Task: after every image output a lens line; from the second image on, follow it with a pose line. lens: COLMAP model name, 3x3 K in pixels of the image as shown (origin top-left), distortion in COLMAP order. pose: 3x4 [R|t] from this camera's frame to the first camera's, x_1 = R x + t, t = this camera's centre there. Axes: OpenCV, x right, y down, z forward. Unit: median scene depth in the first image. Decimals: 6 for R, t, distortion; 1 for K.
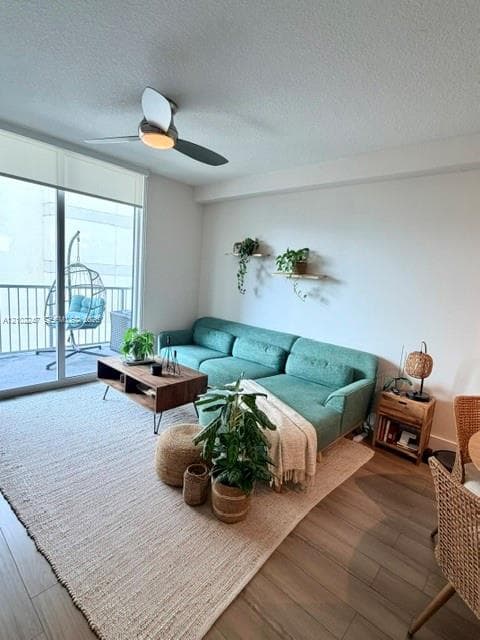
lens RADIAL K [[325.8, 0, 241.0], [0, 325.8, 321.1], [0, 0, 1]] dist [0.014652, -0.000722]
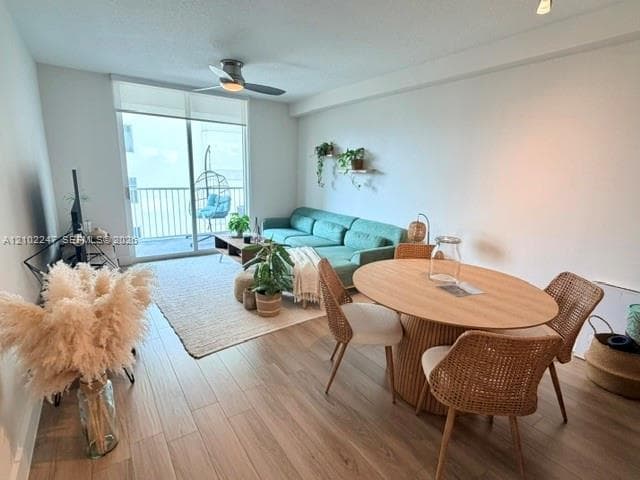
lens RADIAL K [[325.8, 0, 318.8], [0, 325.8, 239.7], [0, 0, 1]] dist [0.014652, -0.000722]
pose [[0.973393, -0.005429, -0.229077, 0.324191], [0.017110, 0.998651, 0.049035, 0.068627], [0.228501, -0.051650, 0.972173, -0.293582]]
